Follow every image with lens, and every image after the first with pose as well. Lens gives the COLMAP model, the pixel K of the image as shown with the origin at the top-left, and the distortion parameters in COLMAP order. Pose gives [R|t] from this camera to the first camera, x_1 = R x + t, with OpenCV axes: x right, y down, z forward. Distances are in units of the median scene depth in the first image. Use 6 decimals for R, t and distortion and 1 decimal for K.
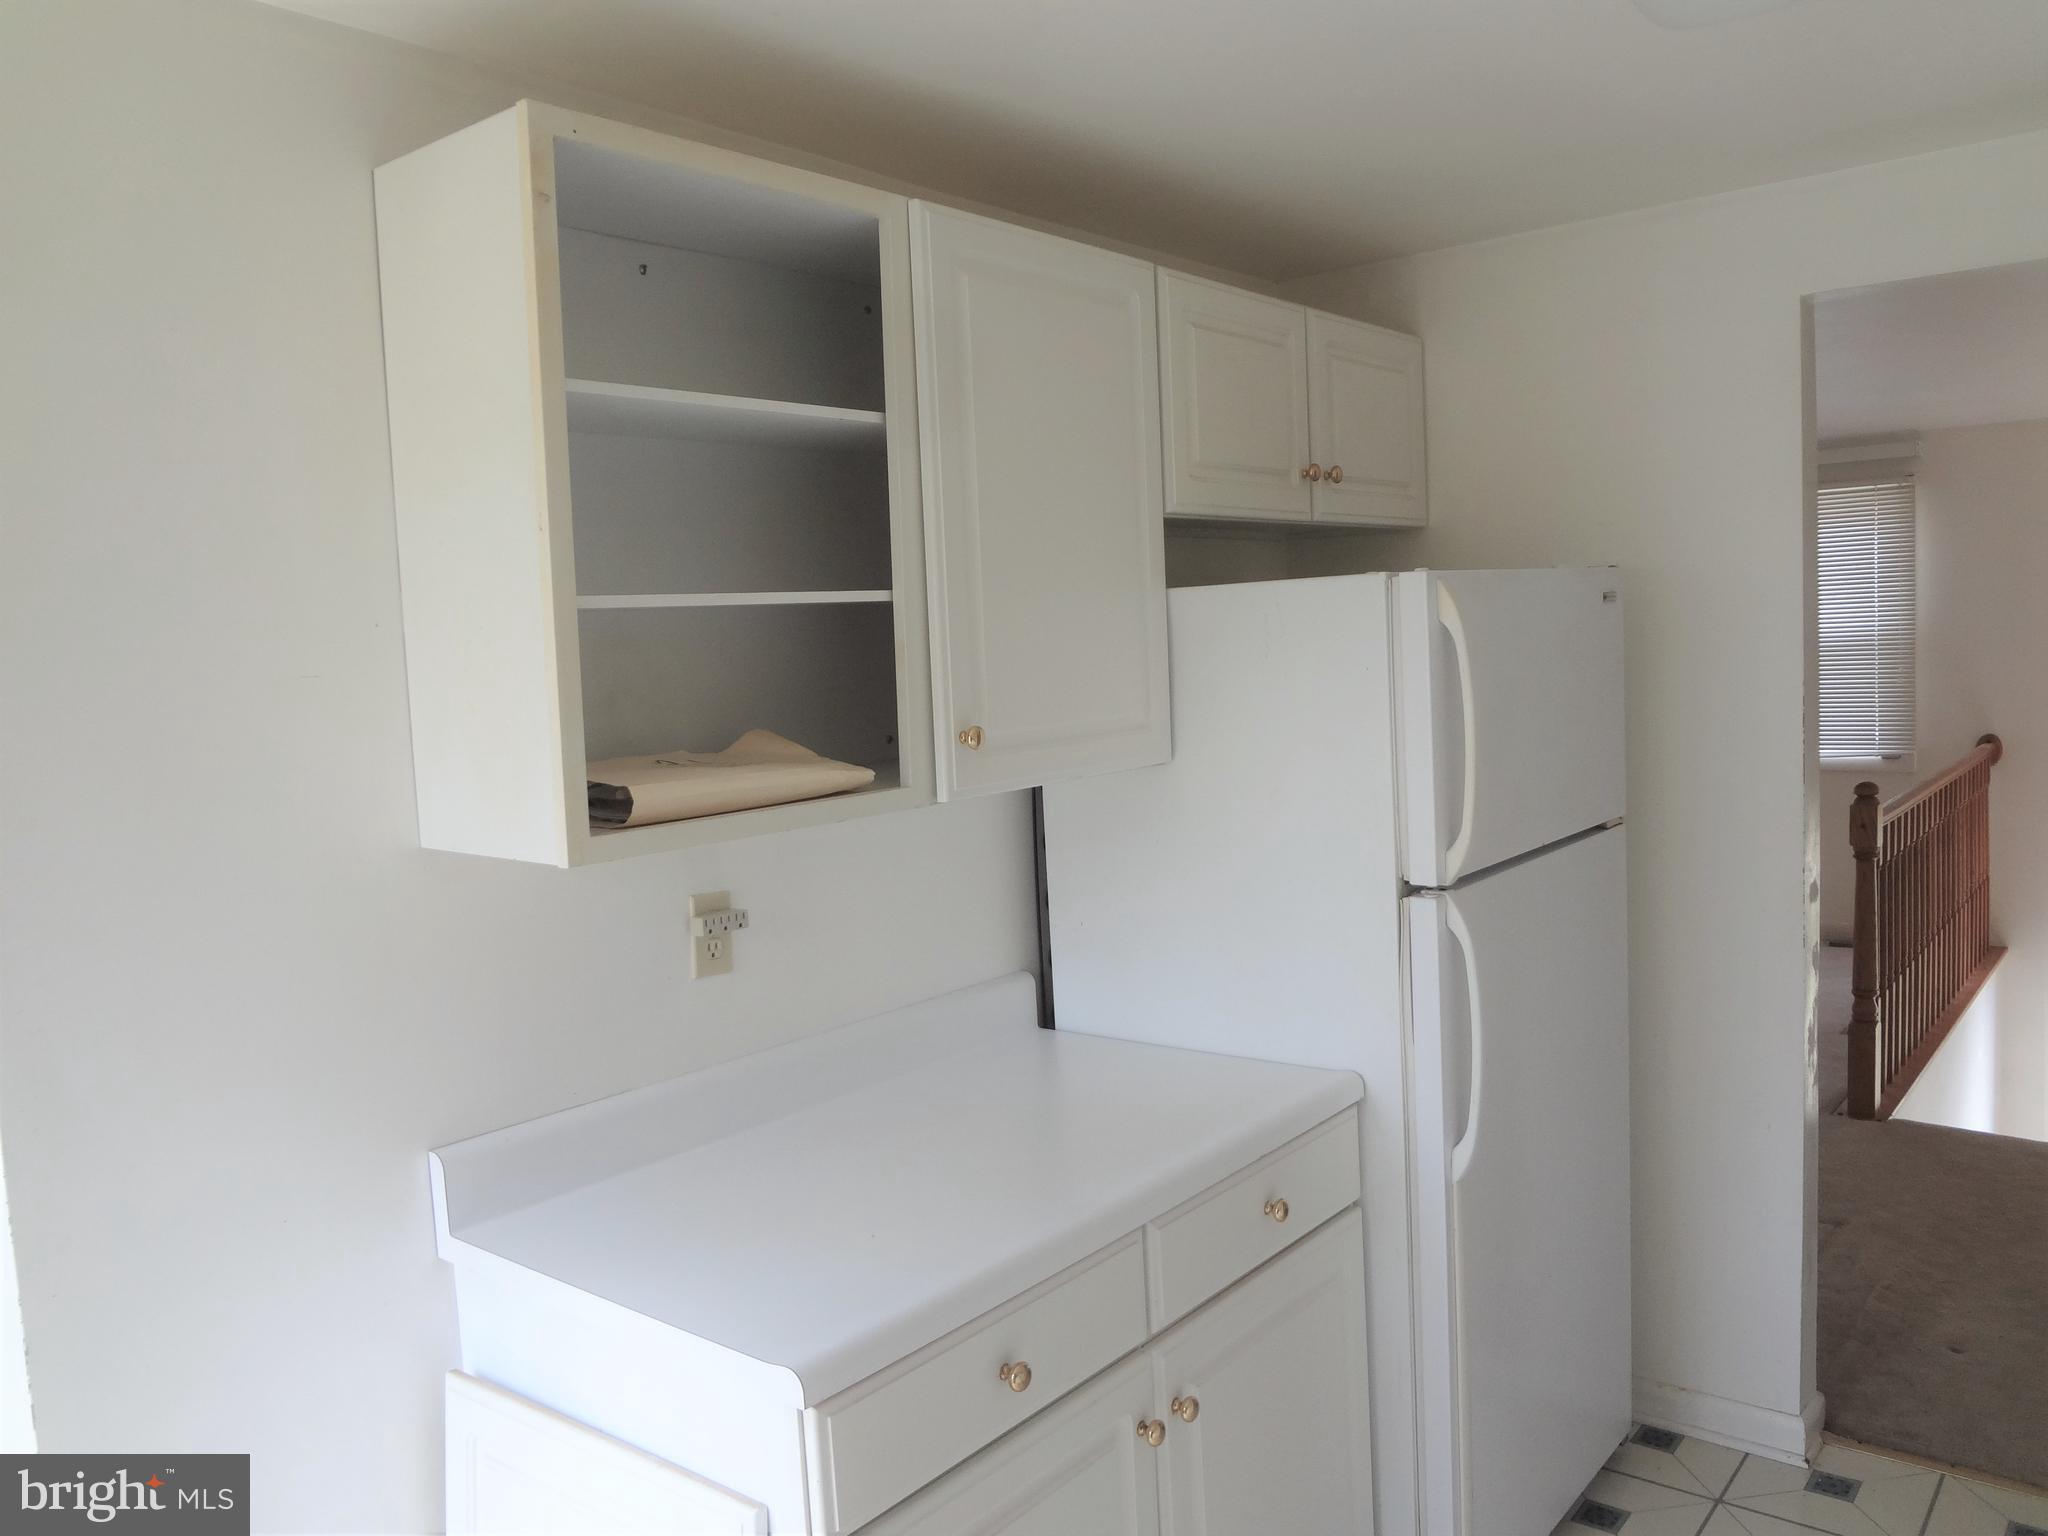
lens RADIAL K [[1551.8, 0, 1024.0], [0, 1551.8, 768.0], [0, 0, 1]] dist [-0.036829, 0.000217]
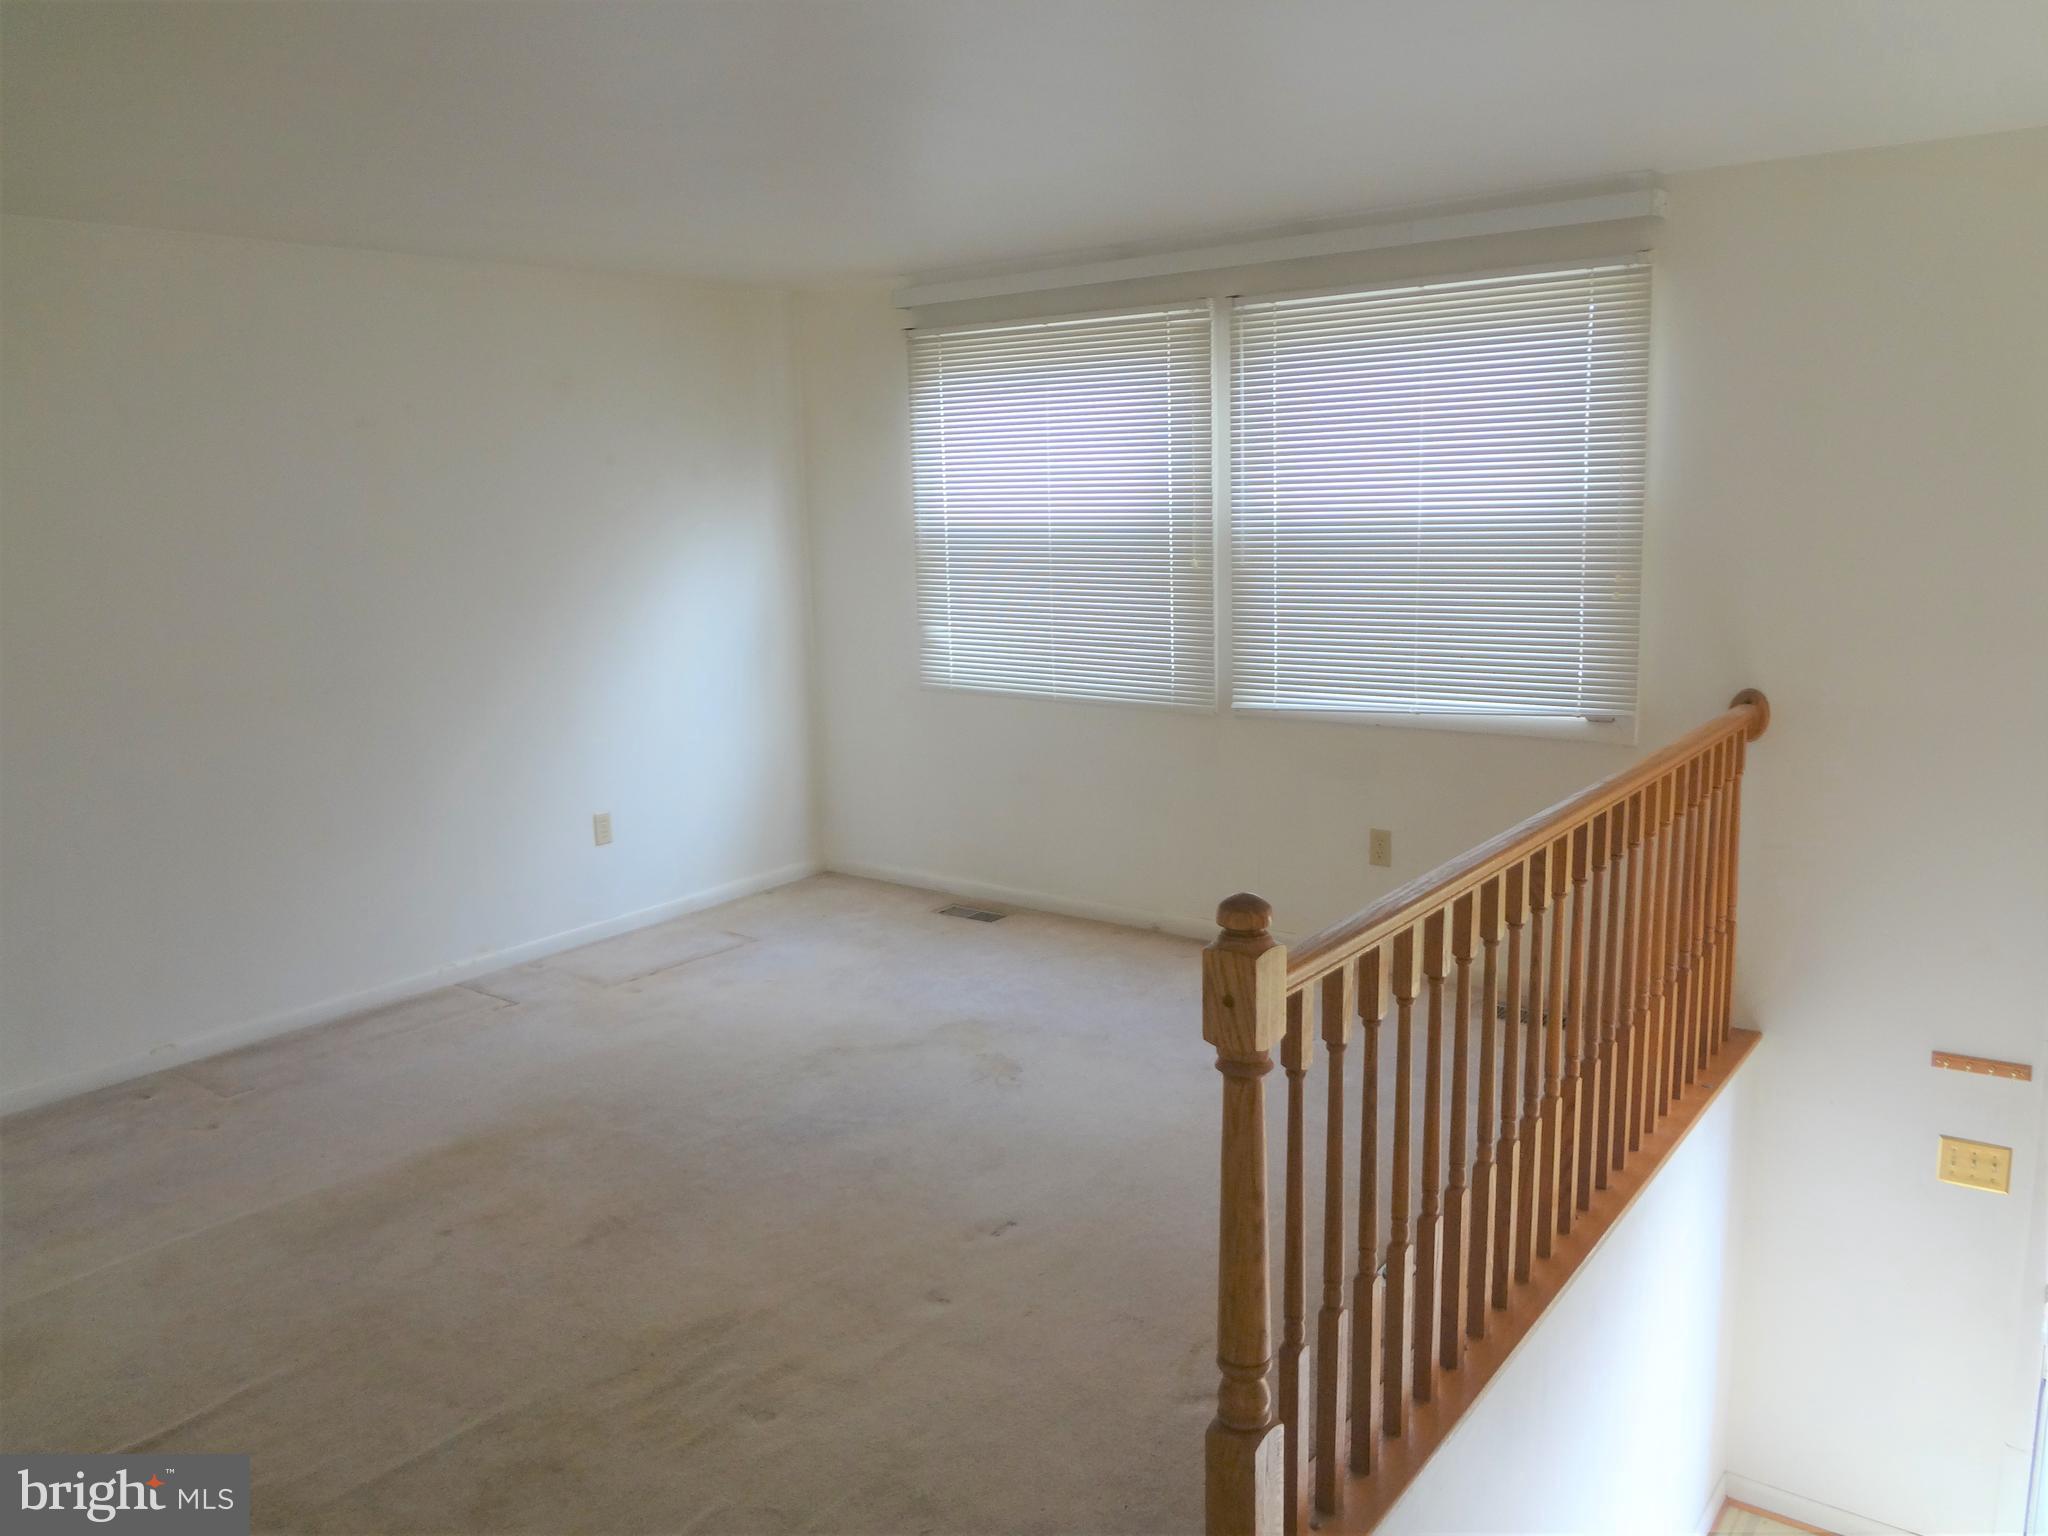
lens RADIAL K [[1596.2, 0, 1024.0], [0, 1596.2, 768.0], [0, 0, 1]] dist [-0.060867, -0.000175]
pose [[0.997856, 0.021018, 0.061975, 0.305912], [-0.026145, 0.996198, 0.083099, -0.035840], [-0.059993, -0.084541, 0.994612, 0.392910]]
